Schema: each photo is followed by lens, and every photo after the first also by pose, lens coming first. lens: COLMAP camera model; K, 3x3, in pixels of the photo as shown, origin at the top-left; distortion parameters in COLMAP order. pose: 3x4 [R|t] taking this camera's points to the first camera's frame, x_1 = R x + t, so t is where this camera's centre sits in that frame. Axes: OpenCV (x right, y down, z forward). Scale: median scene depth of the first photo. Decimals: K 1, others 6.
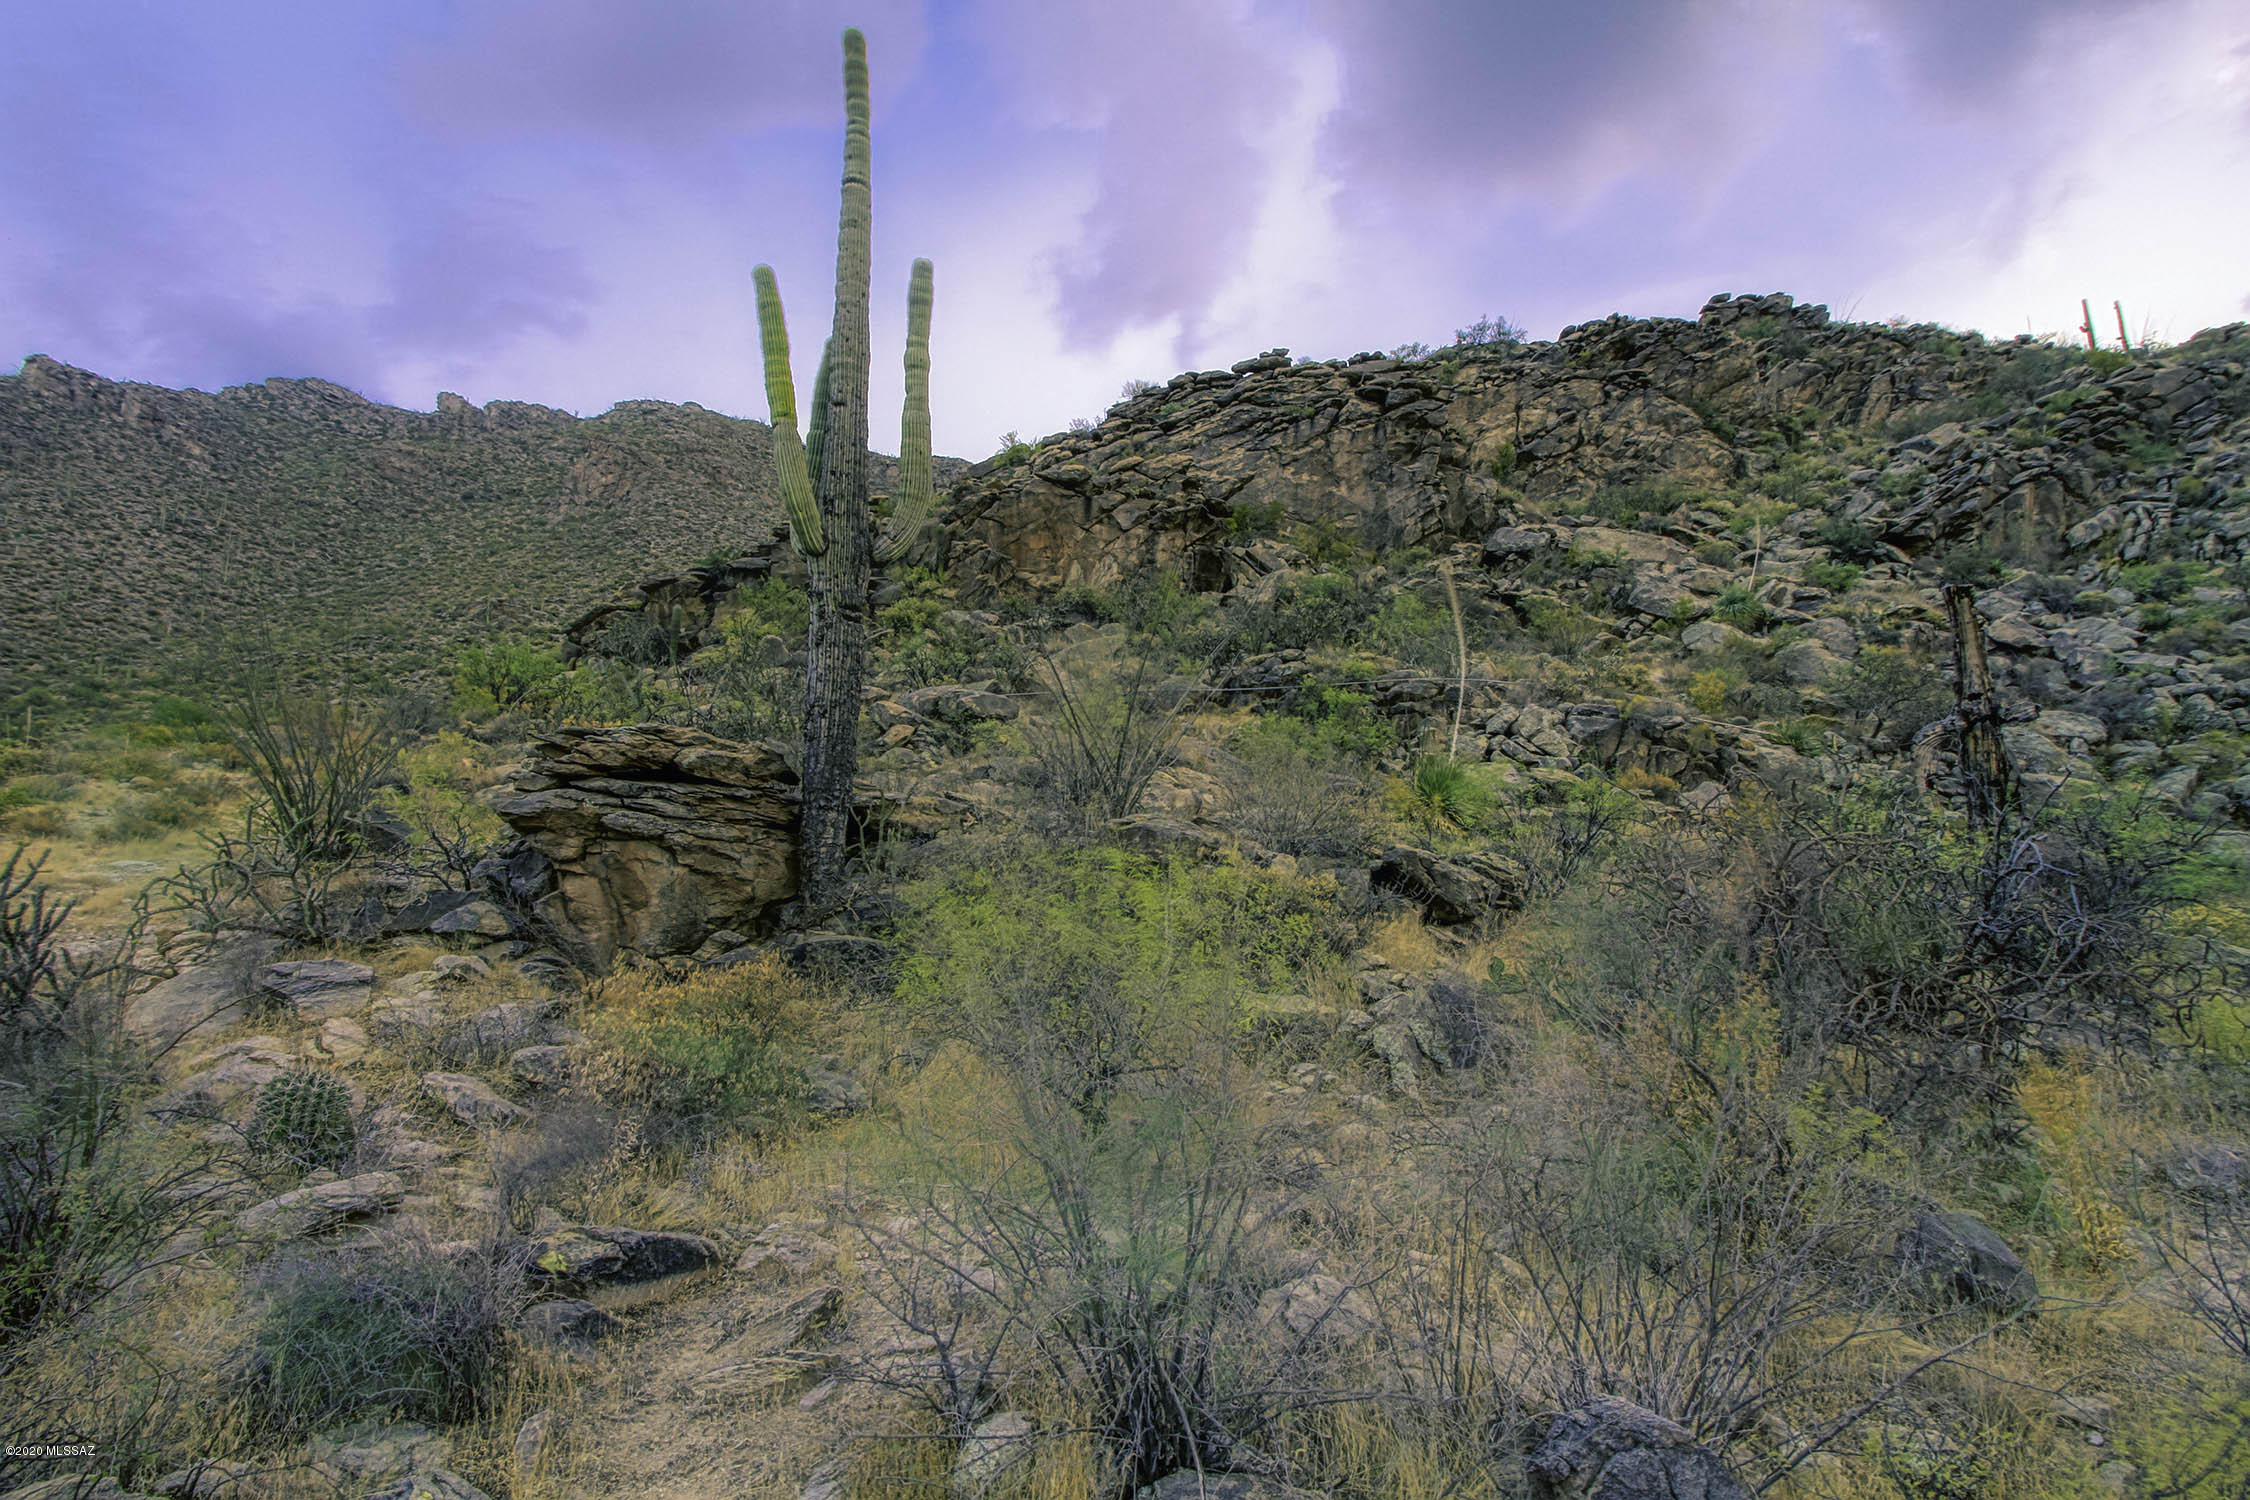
lens RADIAL K [[1038.7, 0, 1123.7], [0, 1038.7, 740.9], [0, 0, 1]] dist [-0.017185, -0.000170]
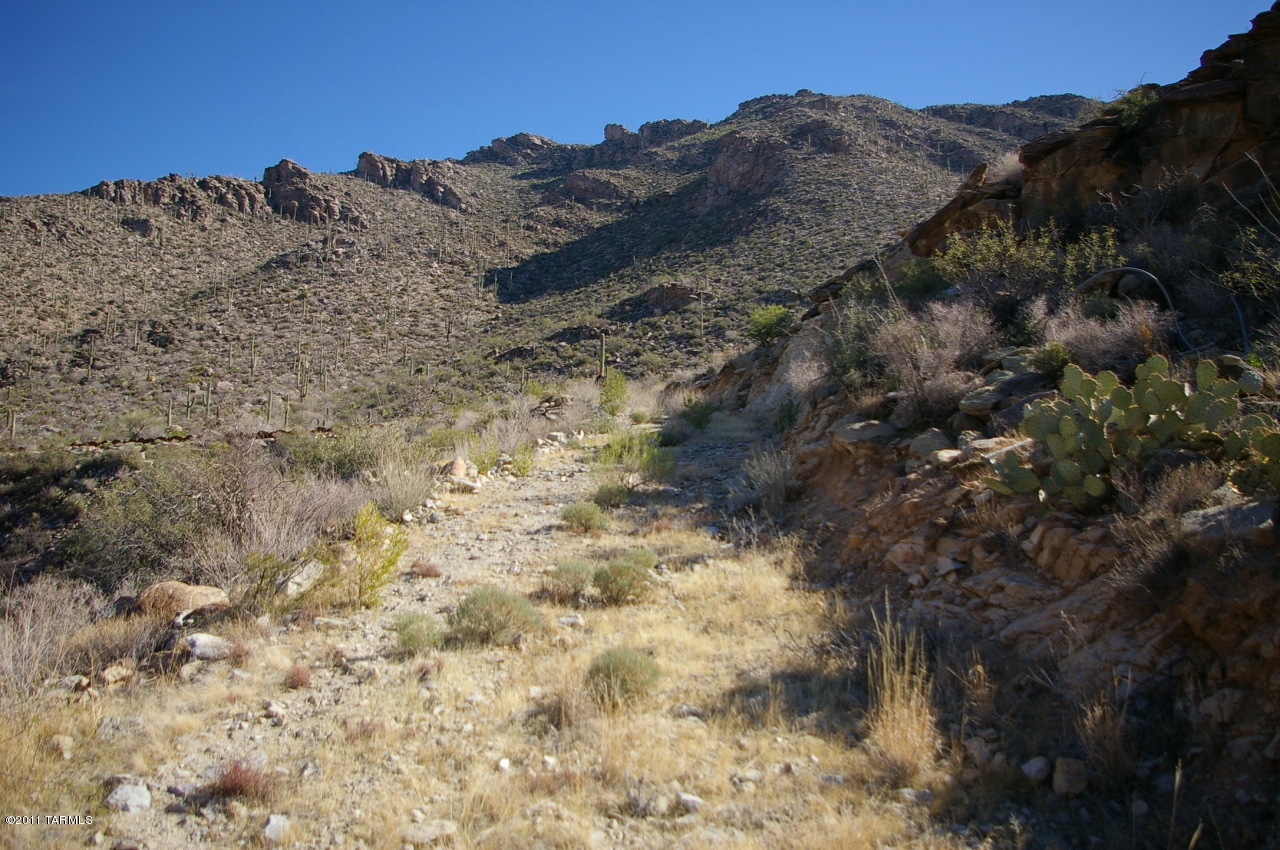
lens RADIAL K [[1006.9, 0, 639.2], [0, 1006.9, 431.1], [0, 0, 1]] dist [-0.101381, 0.054349]
pose [[0.845001, -0.034614, -0.533644, -0.342083], [0.051585, 0.998525, 0.016916, 0.004921], [0.532271, -0.041822, 0.845540, 0.320423]]
